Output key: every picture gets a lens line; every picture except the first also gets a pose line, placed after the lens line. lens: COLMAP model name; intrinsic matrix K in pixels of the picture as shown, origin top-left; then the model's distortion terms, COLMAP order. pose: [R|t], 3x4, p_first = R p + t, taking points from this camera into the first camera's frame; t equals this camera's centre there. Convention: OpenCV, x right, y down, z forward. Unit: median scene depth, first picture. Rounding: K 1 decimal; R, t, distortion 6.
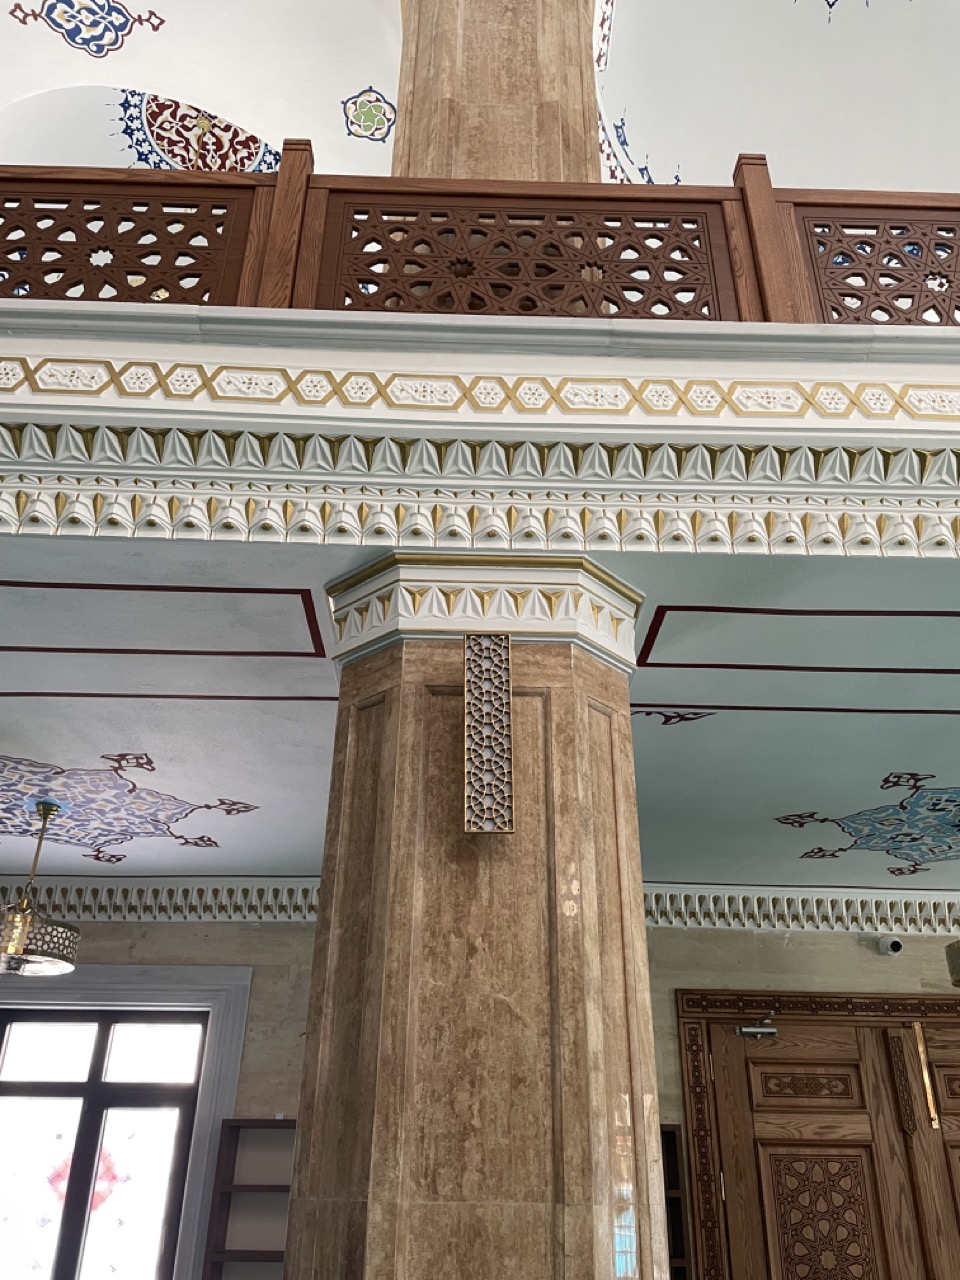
lens RADIAL K [[969.2, 0, 483.7], [0, 969.2, 631.2], [0, 0, 1]] dist [0.078417, -0.095798]
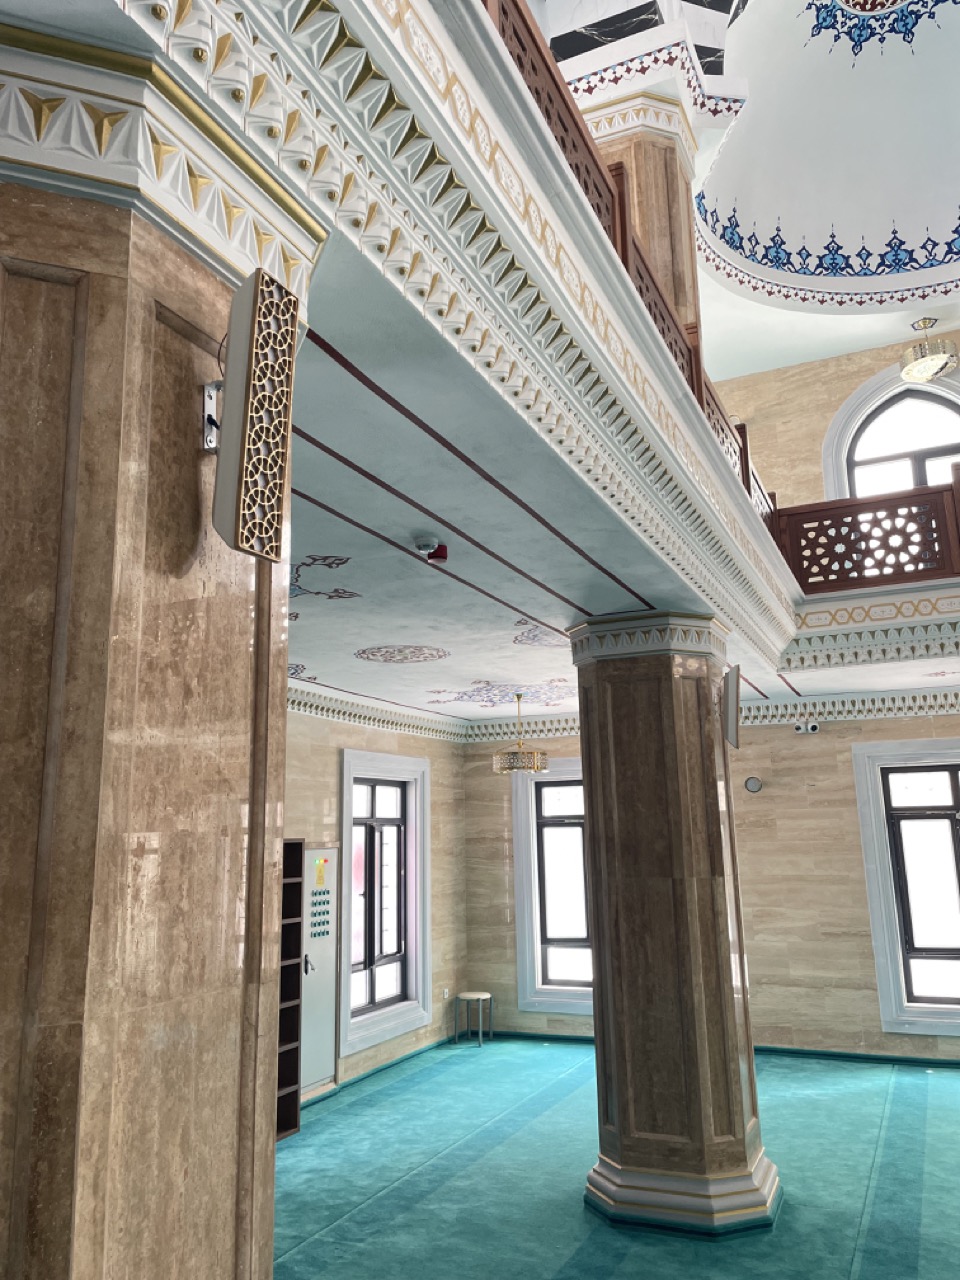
lens RADIAL K [[969.2, 0, 483.7], [0, 969.2, 631.2], [0, 0, 1]] dist [0.078417, -0.095798]
pose [[0.432966, 0.169974, 0.885240, -0.574427], [-0.410647, 0.911428, 0.025843, 0.169644], [-0.802440, -0.374710, 0.464417, 0.485644]]
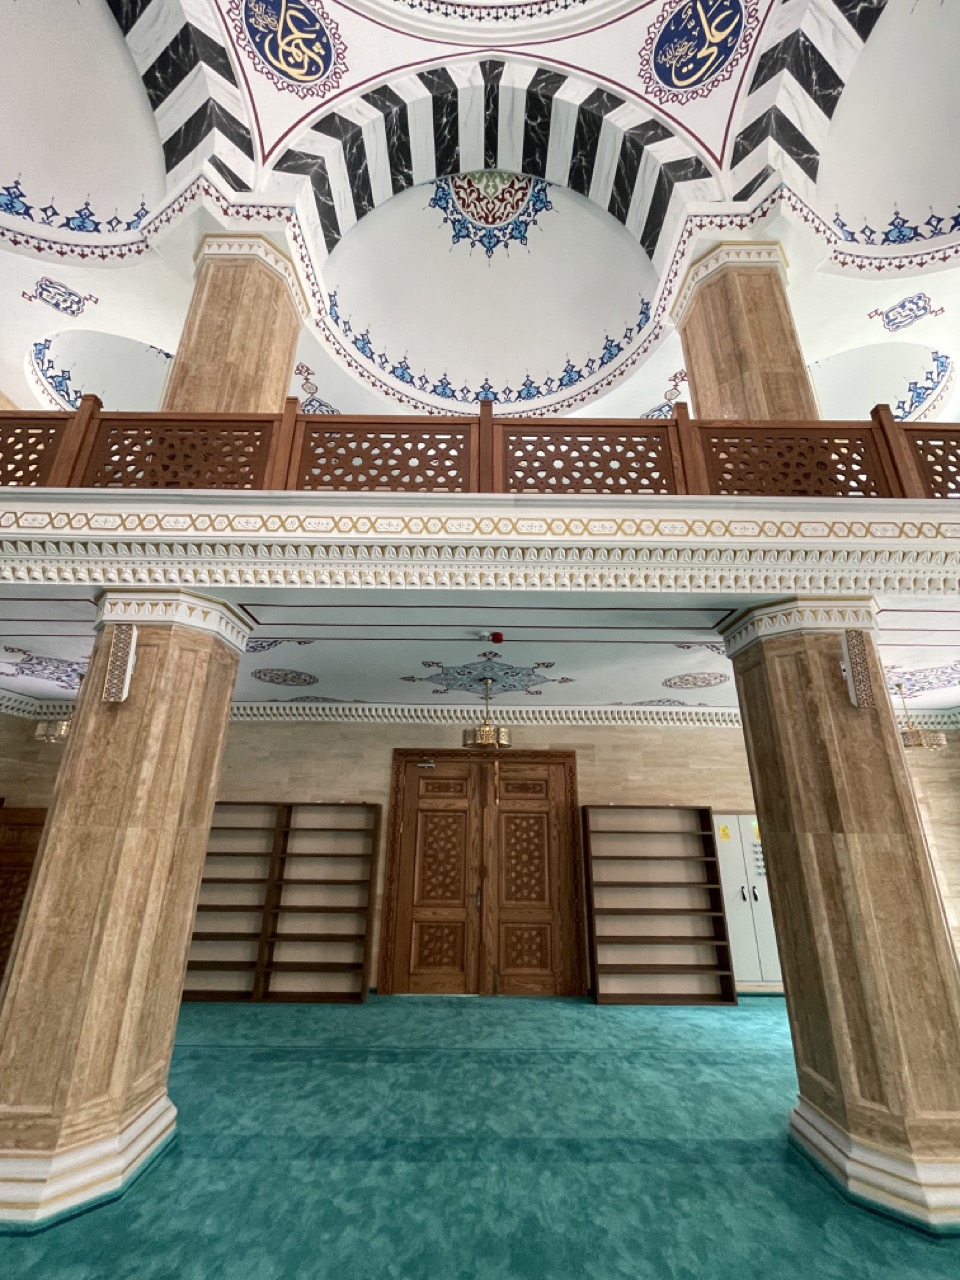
lens RADIAL K [[519.6, 0, 478.9], [0, 519.6, 642.5], [0, 0, 1]] dist [-0.001309, -0.000048]
pose [[0.999829, -0.006437, -0.017364, 1.037911], [0.009154, 0.986870, 0.161254, -0.173749], [0.016098, -0.161385, 0.986760, -0.364564]]
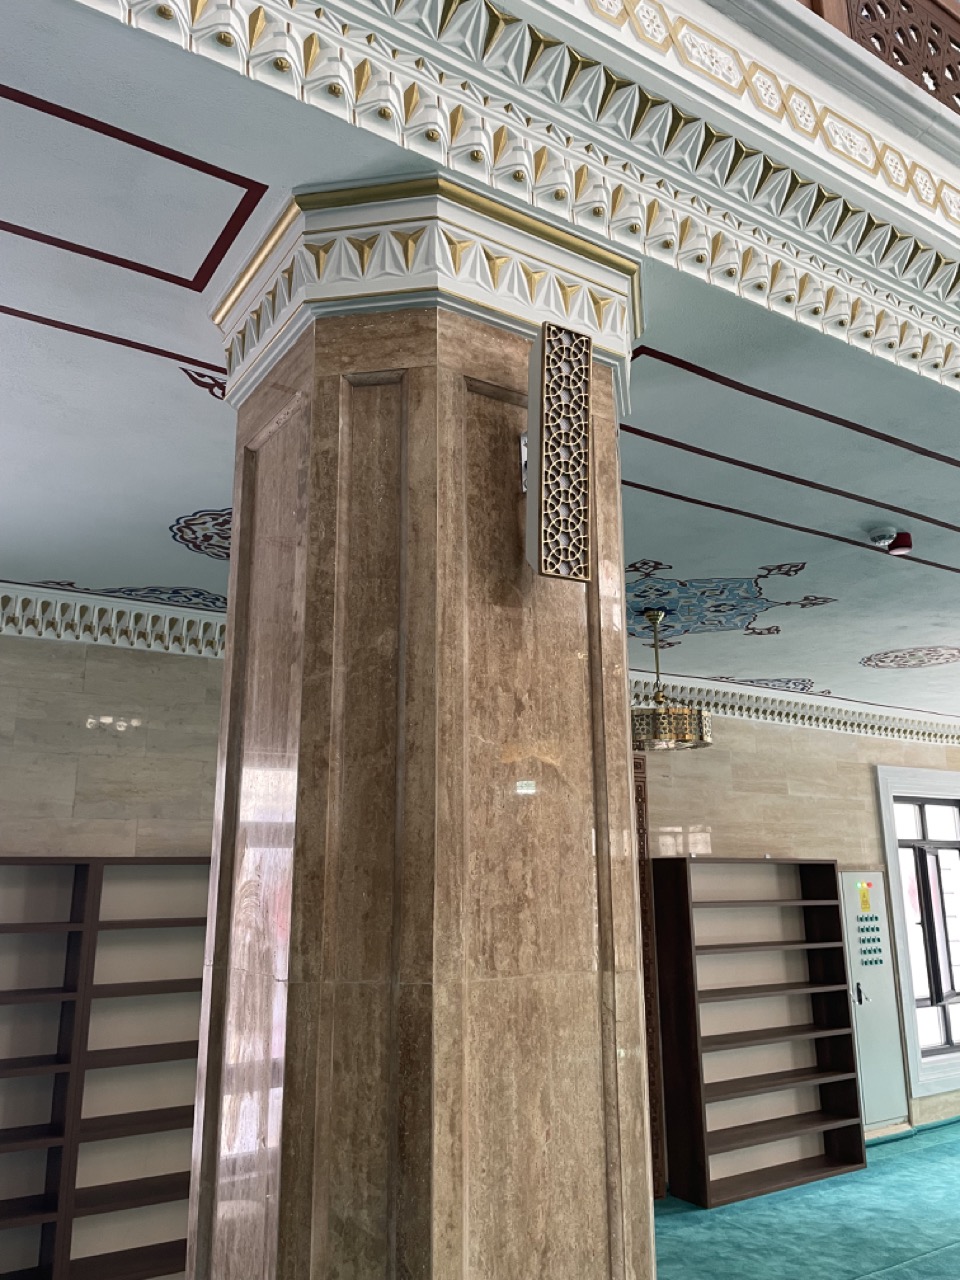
lens RADIAL K [[969.6, 0, 484.9], [0, 969.6, 635.0], [0, 0, 1]] dist [0.106446, -0.157322]
pose [[0.851693, 0.109606, 0.512450, -0.471619], [-0.238635, 0.951727, 0.193052, 0.110125], [-0.466553, -0.286709, 0.836735, 0.321826]]
